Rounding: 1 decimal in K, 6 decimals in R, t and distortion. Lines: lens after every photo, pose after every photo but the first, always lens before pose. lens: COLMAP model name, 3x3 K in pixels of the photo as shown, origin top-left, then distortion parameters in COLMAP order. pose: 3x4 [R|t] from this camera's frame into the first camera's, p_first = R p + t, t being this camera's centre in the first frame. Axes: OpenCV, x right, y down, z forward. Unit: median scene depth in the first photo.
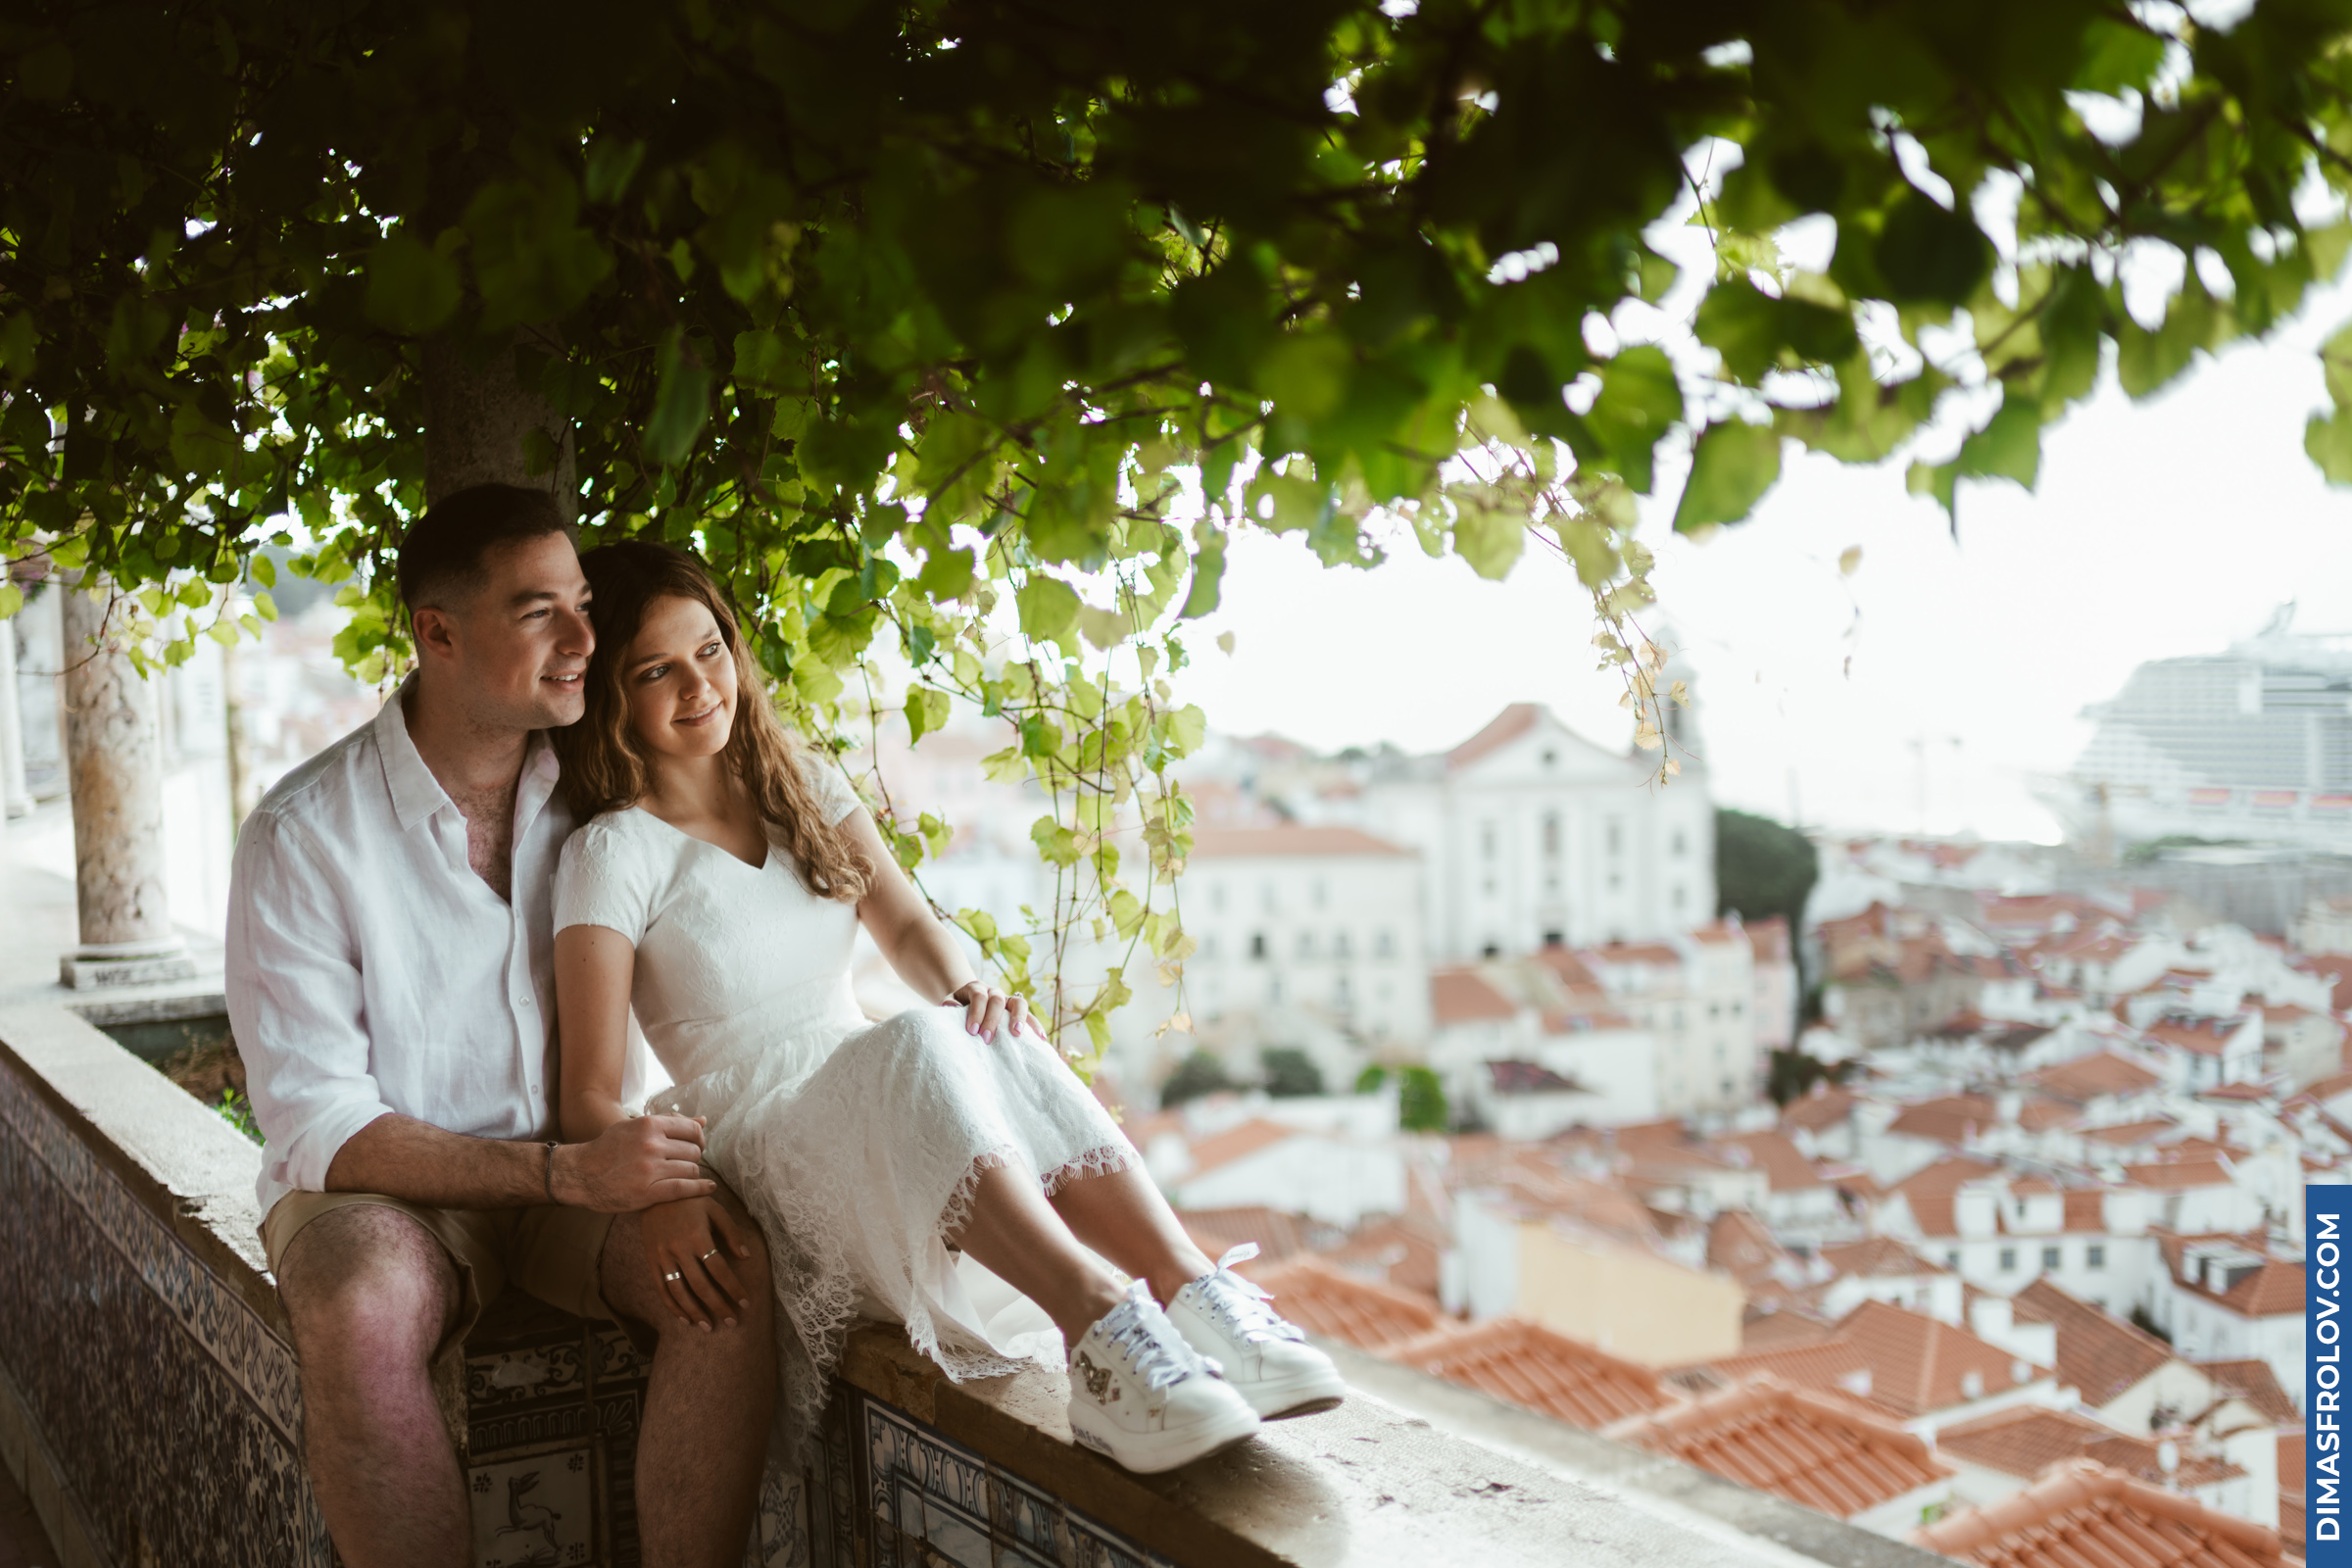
lens RADIAL K [[2262.5, 0, 1177.6], [0, 2262.5, 758.5], [0, 0, 1]] dist [-0.016574, 0.015447]
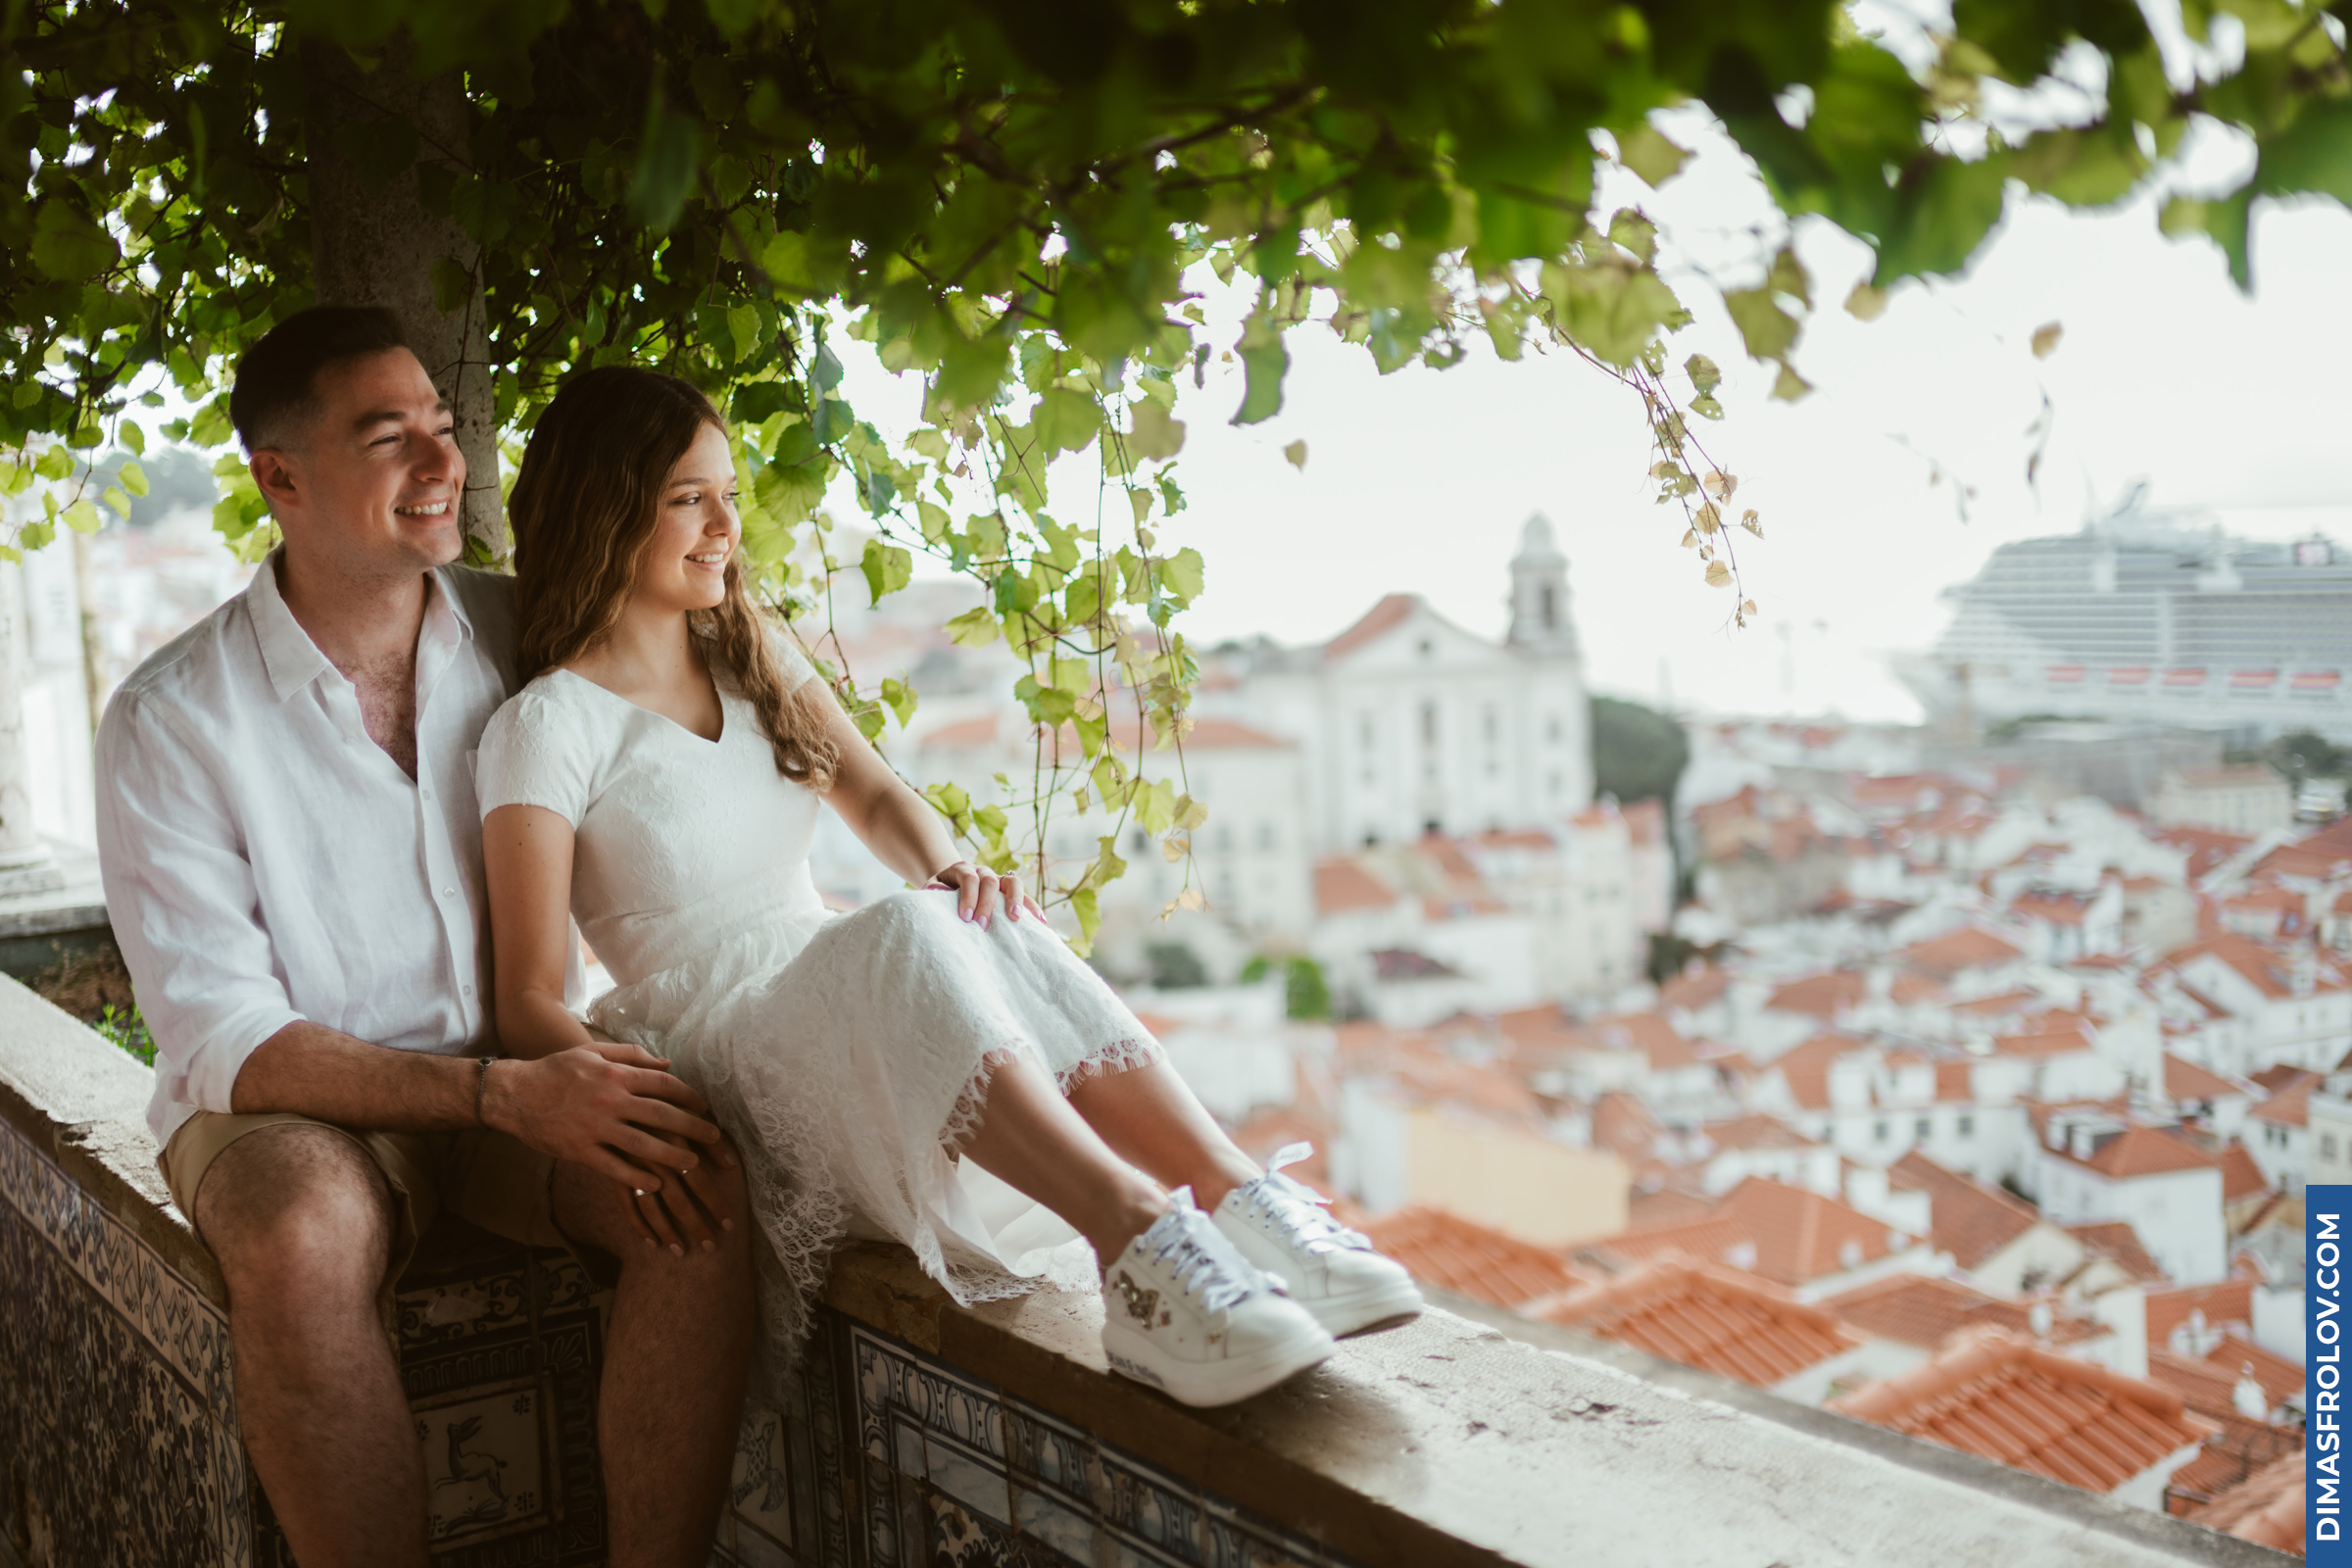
lens RADIAL K [[2275.8, 0, 1177.5], [0, 2275.8, 712.2], [0, 0, 1]] dist [-0.013973, 0.009560]
pose [[0.998532, -0.019785, 0.050417, -0.046208], [0.018438, 0.999464, 0.027033, 0.015691], [-0.050924, -0.026064, 0.998362, 0.088747]]
